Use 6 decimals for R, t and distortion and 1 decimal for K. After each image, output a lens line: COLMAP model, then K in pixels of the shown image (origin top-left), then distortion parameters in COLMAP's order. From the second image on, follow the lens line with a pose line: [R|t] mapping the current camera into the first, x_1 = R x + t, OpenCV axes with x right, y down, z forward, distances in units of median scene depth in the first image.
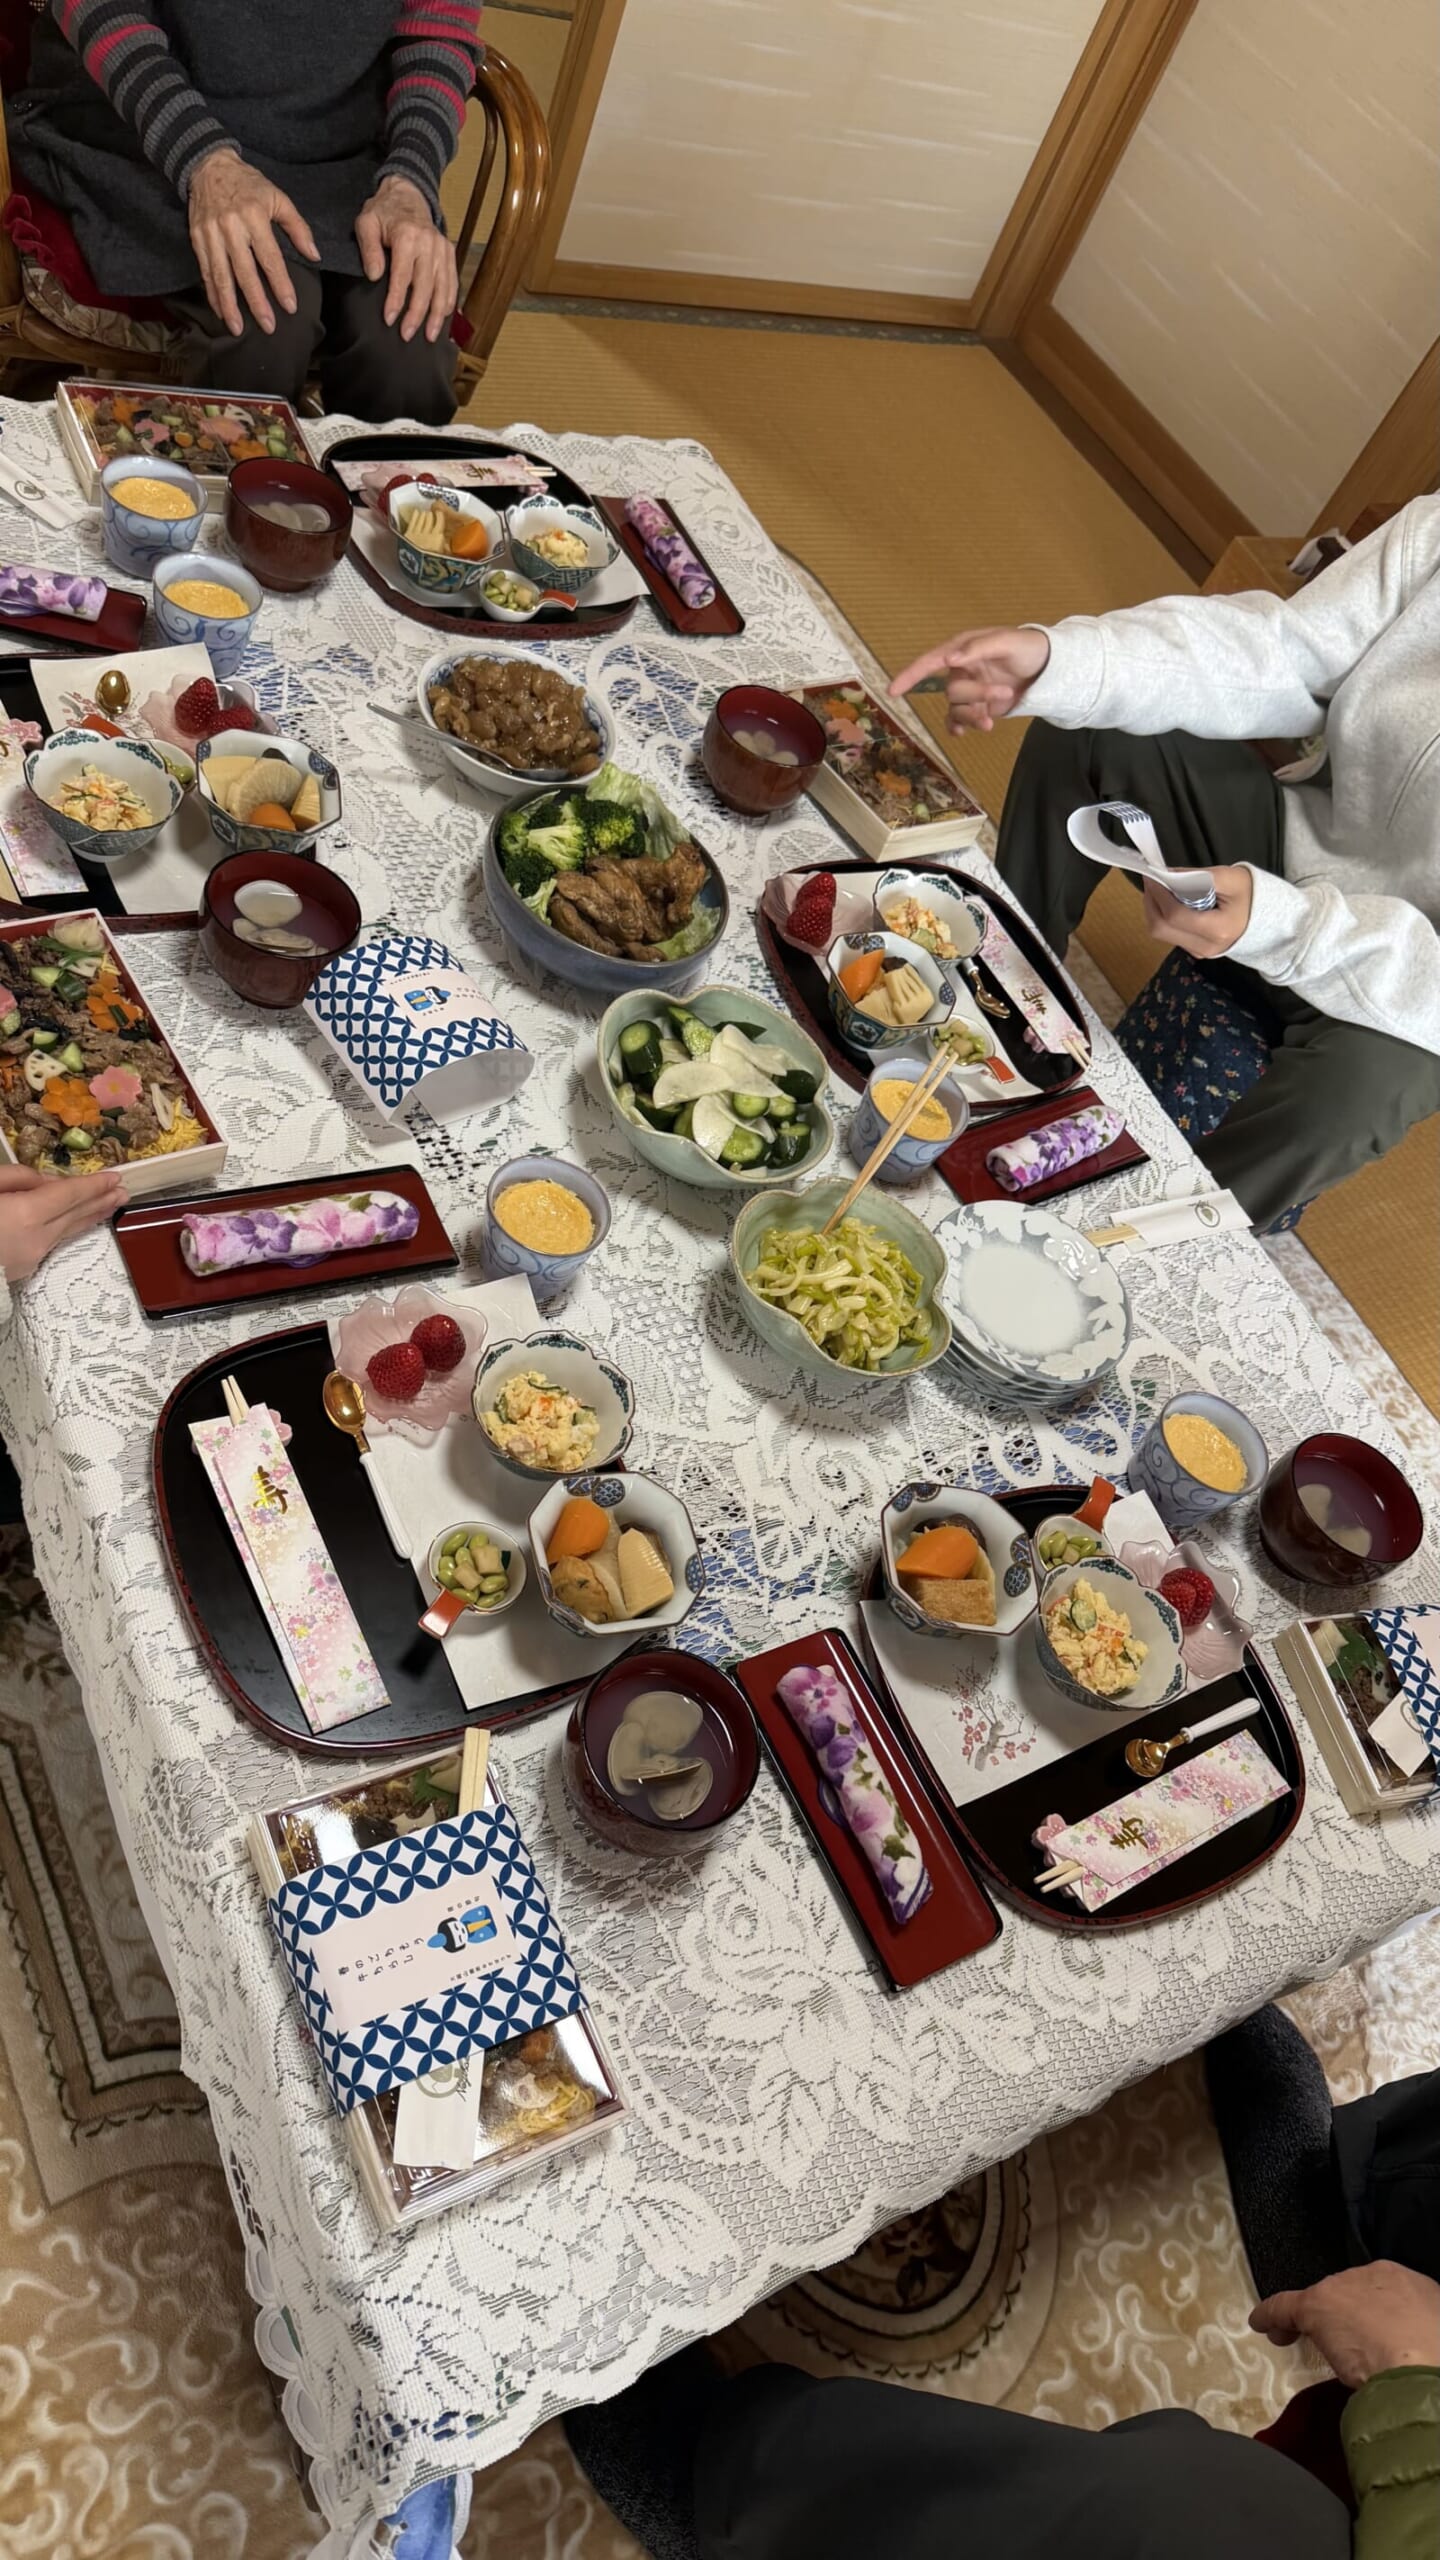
lens RADIAL K [[1780.7, 0, 720.0], [0, 1780.7, 1280.0], [0, 0, 1]] dist [-0.056115, -0.001315]
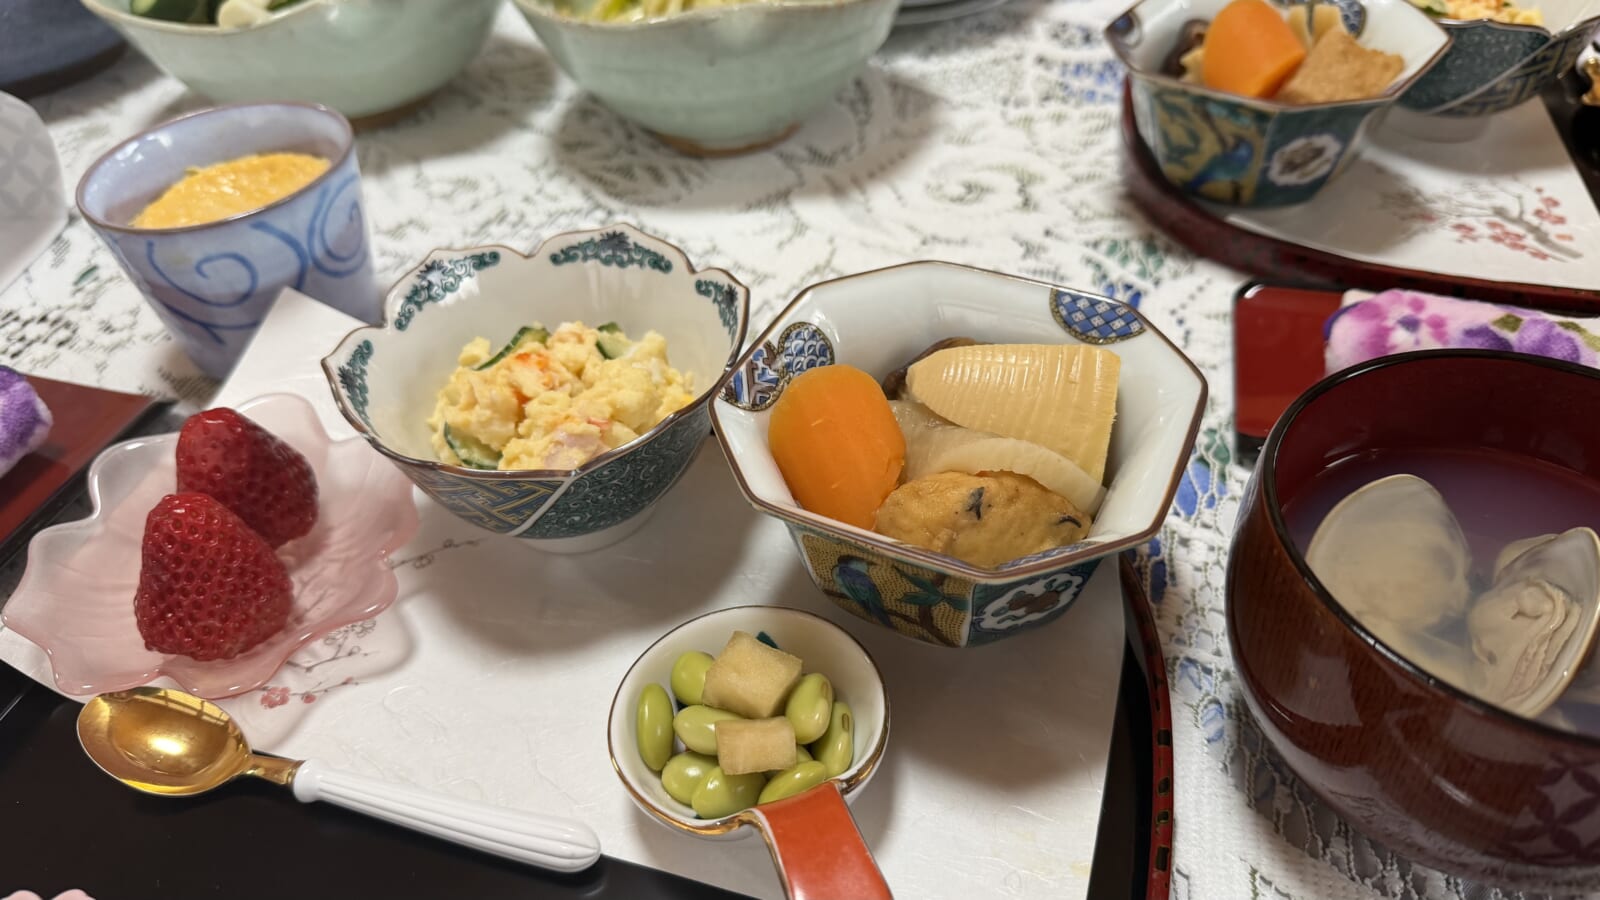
lens RADIAL K [[1112.9, 0, 800.0], [0, 1112.9, 450.0], [0, 0, 1]] dist [-0.056115, -0.001315]
pose [[0.624953, -0.709742, 0.325115, -0.157994], [0.737160, 0.673598, 0.053492, 0.114982], [-0.256963, 0.206232, 0.944160, 0.733459]]
